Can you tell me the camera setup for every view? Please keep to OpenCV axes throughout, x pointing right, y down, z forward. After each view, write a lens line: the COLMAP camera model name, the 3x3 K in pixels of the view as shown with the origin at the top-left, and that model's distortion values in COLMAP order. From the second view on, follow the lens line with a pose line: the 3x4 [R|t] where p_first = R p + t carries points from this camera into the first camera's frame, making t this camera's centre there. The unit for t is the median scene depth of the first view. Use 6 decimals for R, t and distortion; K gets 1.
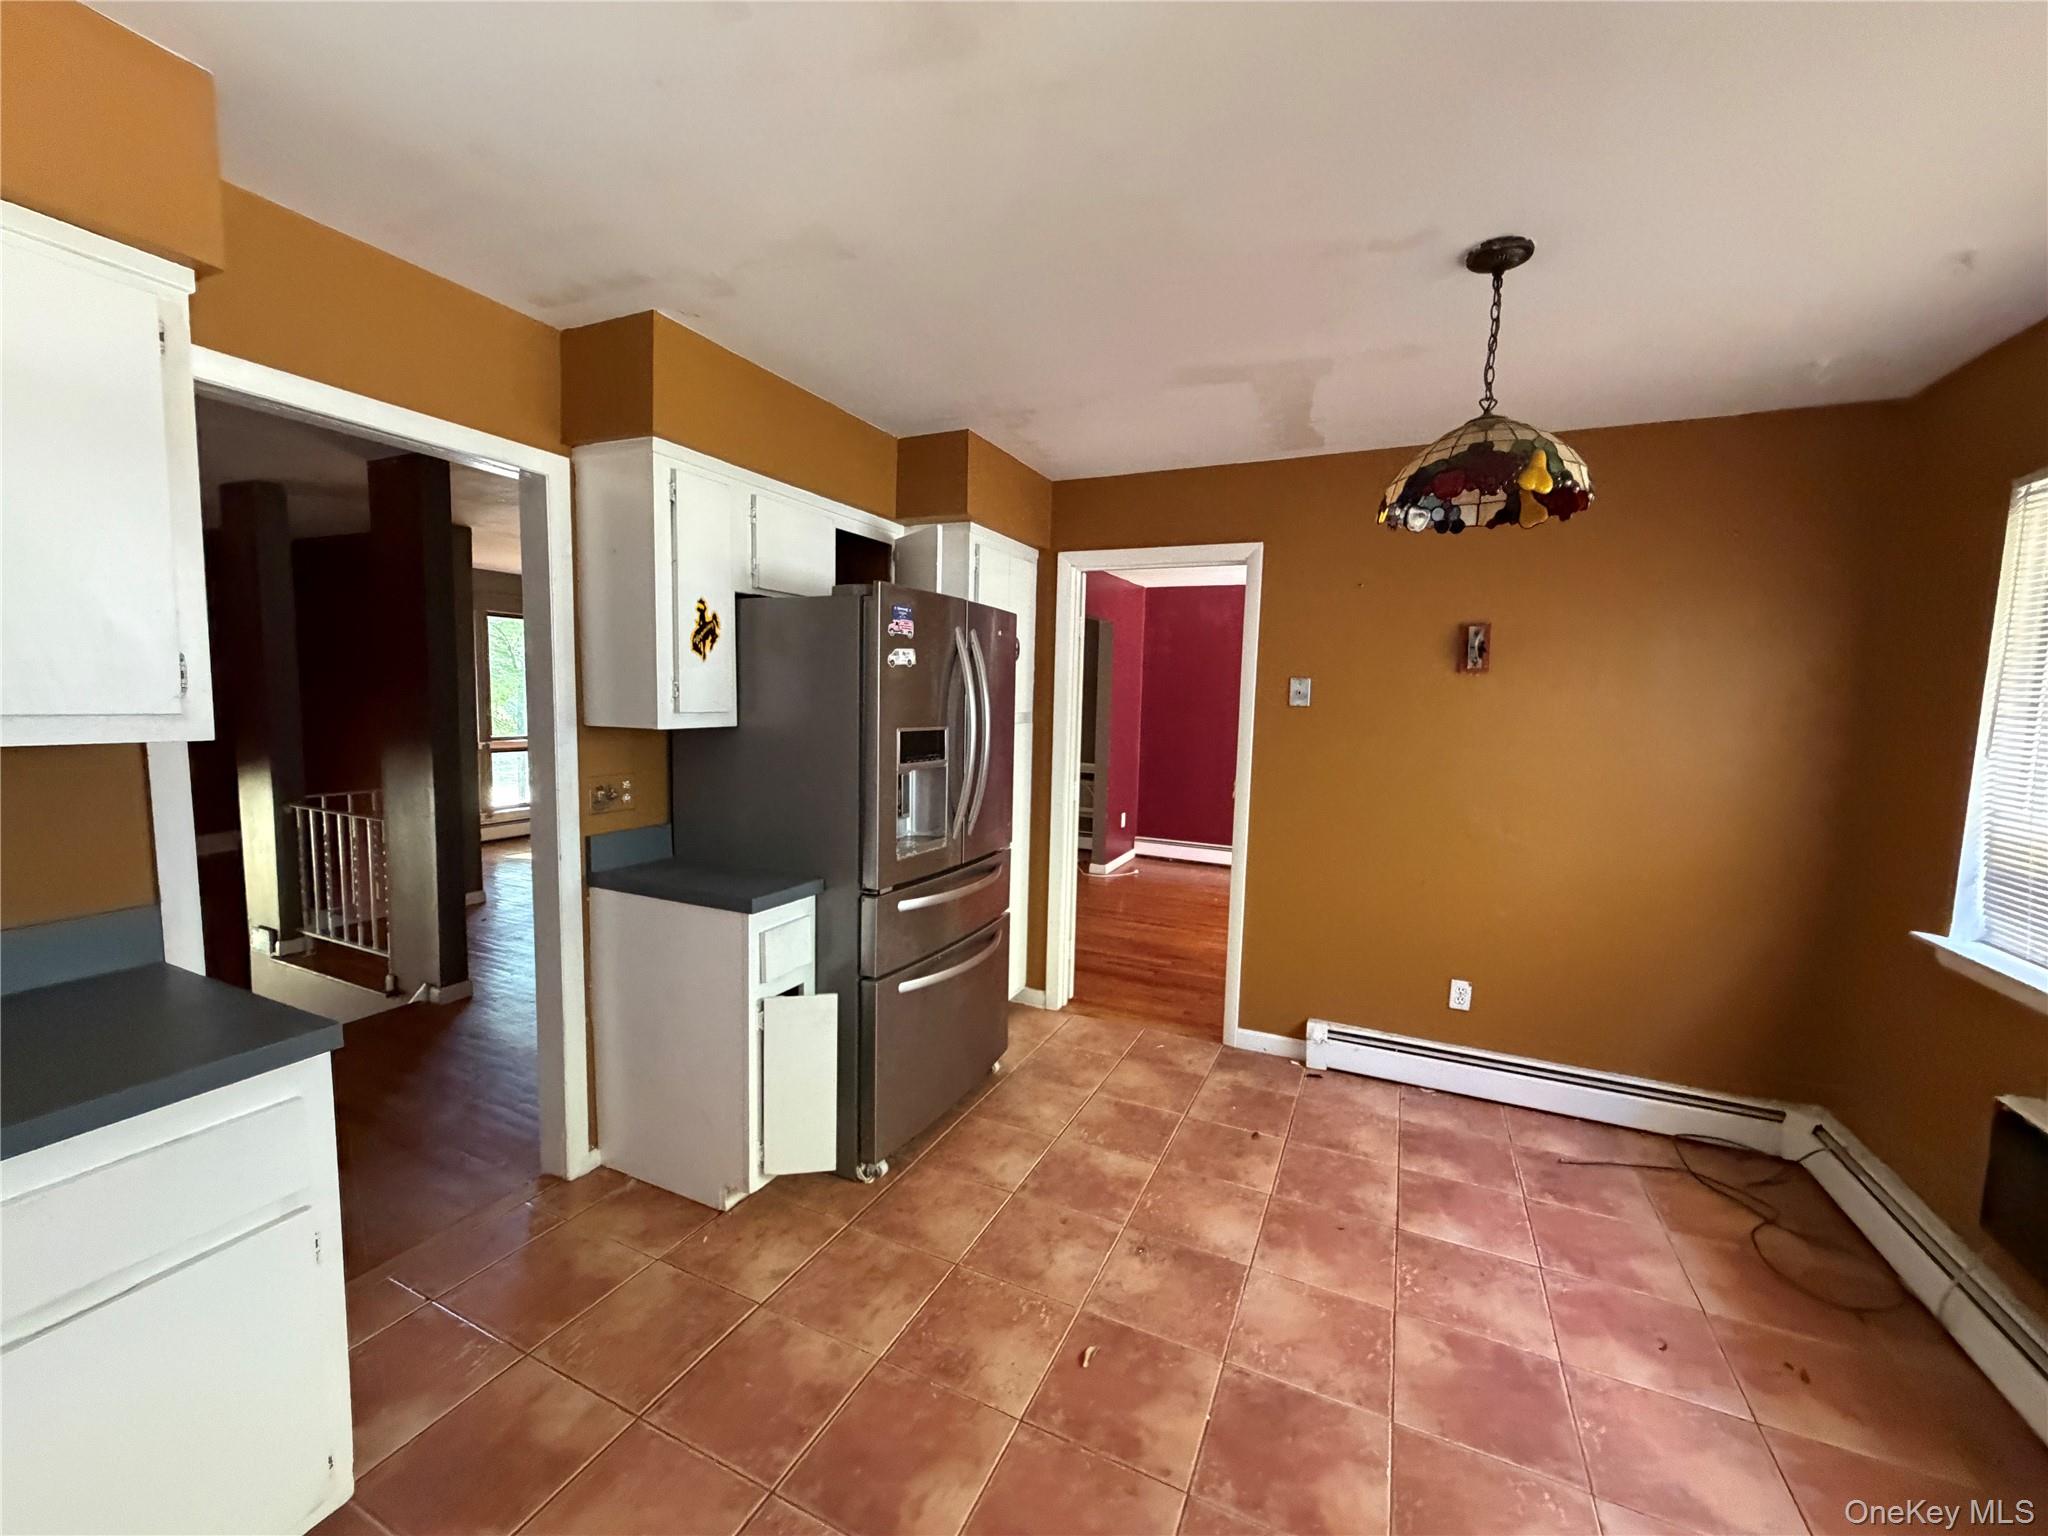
lens RADIAL K [[815.1, 0, 1030.1], [0, 815.1, 767.5], [0, 0, 1]] dist [-0.001922, 0.000045]
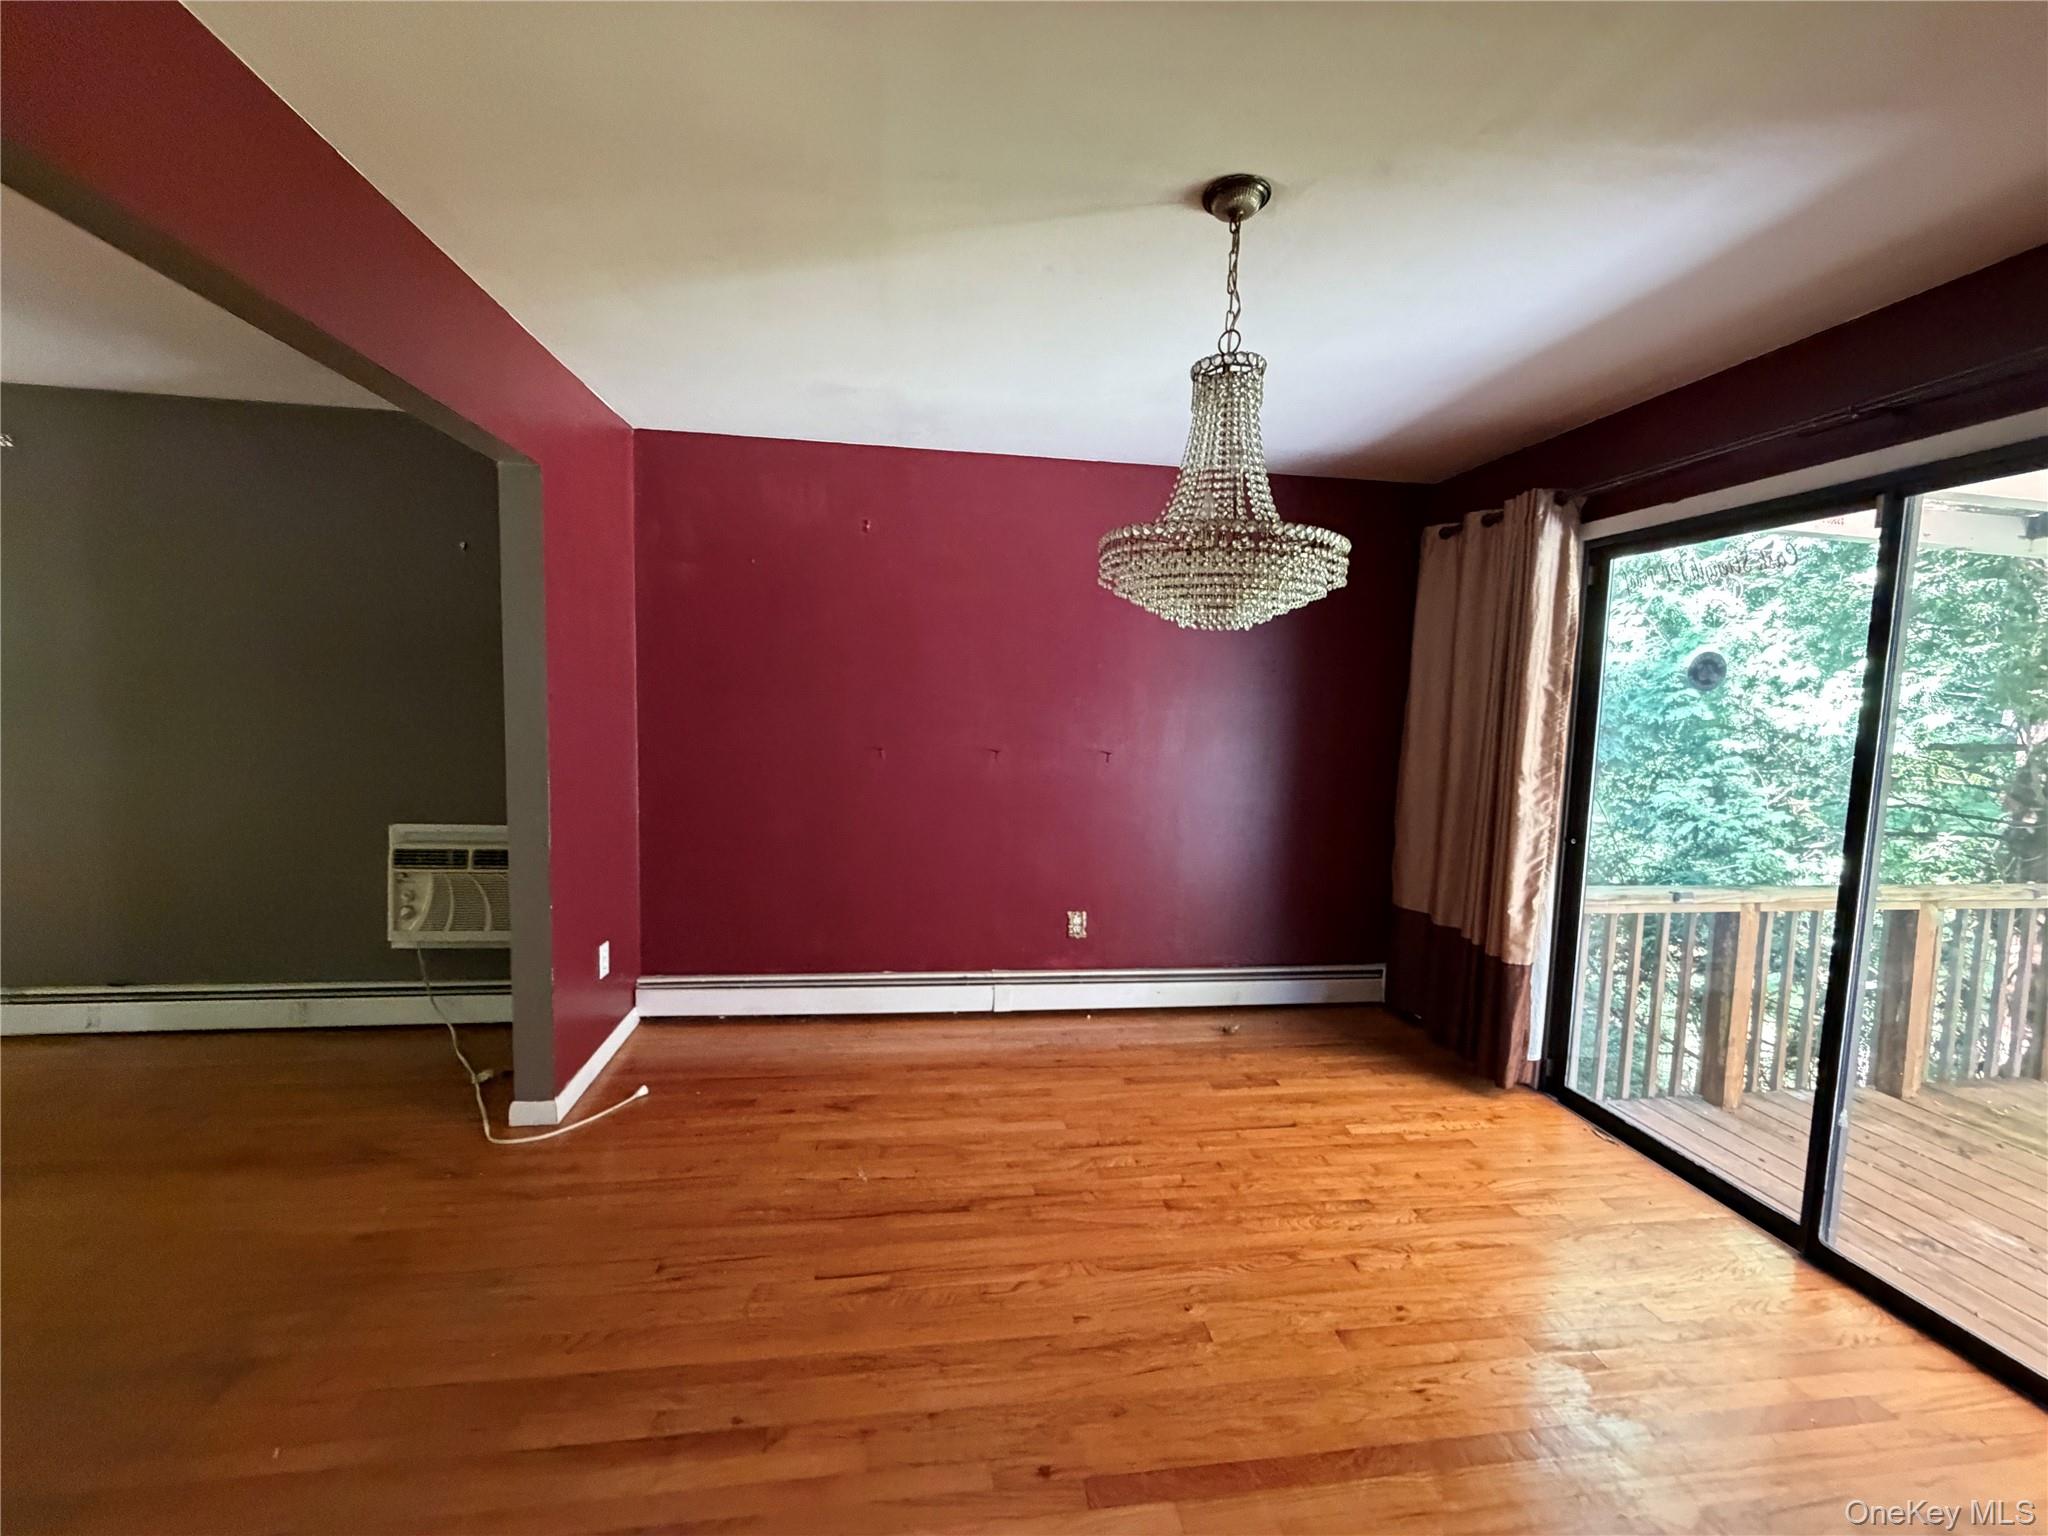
lens RADIAL K [[815.1, 0, 1016.7], [0, 815.1, 766.2], [0, 0, 1]] dist [-0.001922, 0.000045]
pose [[0.846259, -0.049450, 0.530472, 0.117700], [0.046848, 0.998733, 0.018365, -0.053806], [-0.530708, 0.009310, 0.847504, 0.807901]]
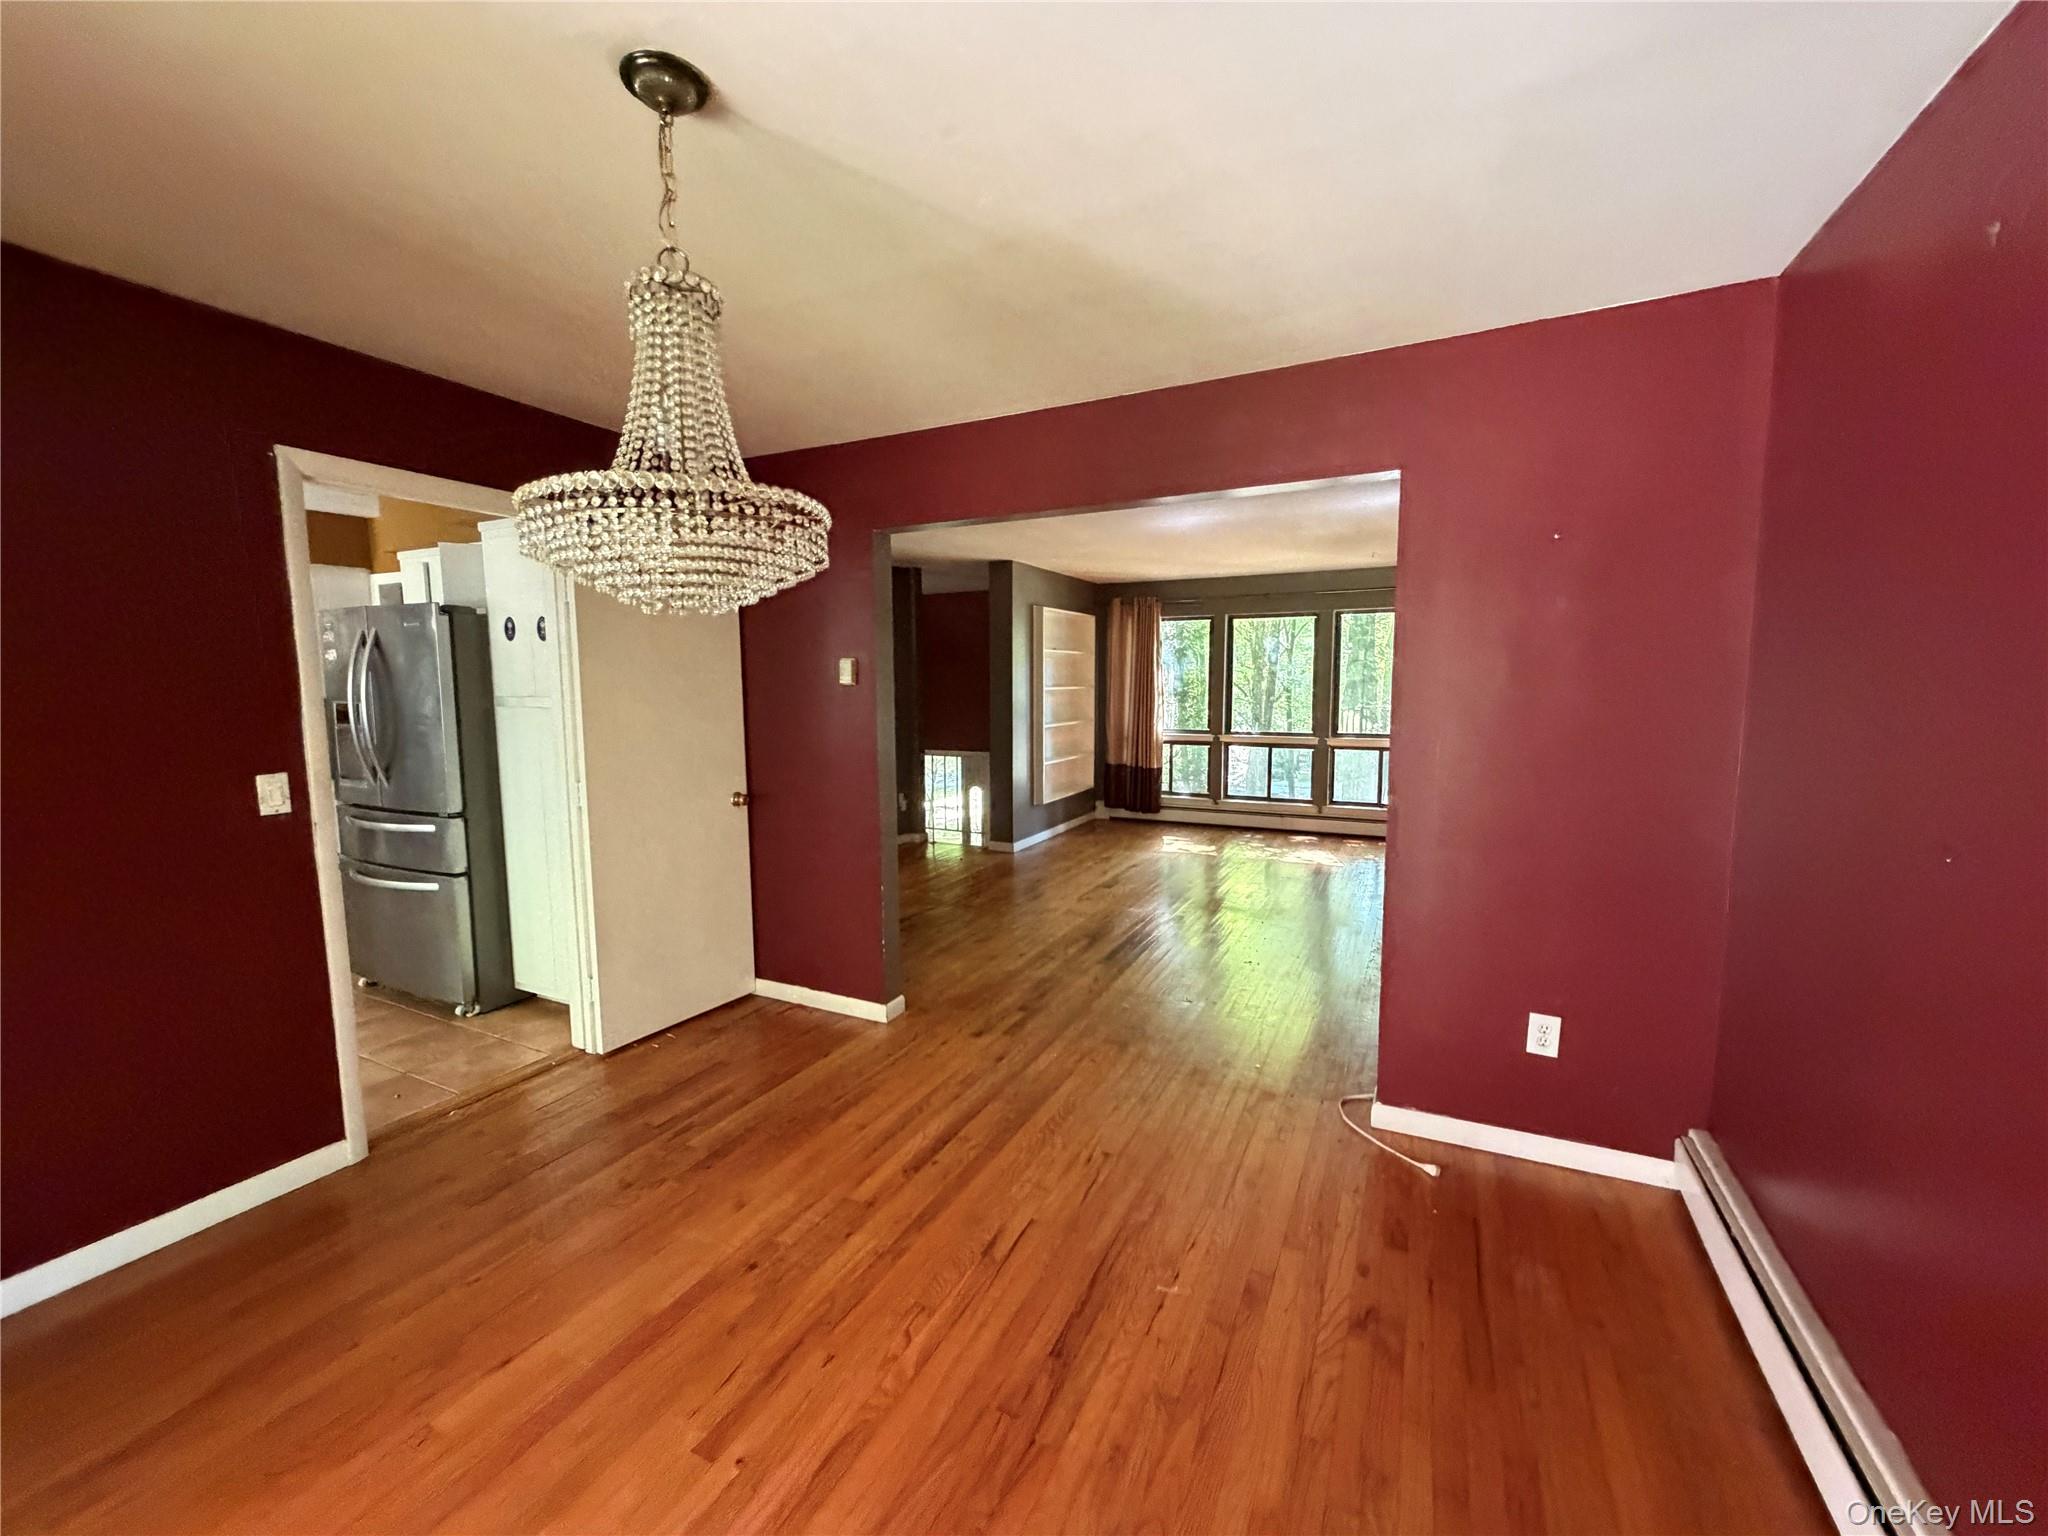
lens RADIAL K [[815.1, 0, 1013.6], [0, 815.1, 768.2], [0, 0, 1]] dist [-0.001922, 0.000045]
pose [[-0.035439, 0.081737, -0.996024, 0.696427], [-0.087984, 0.992525, 0.084581, -0.083510], [0.995491, 0.090631, -0.027982, 1.207884]]
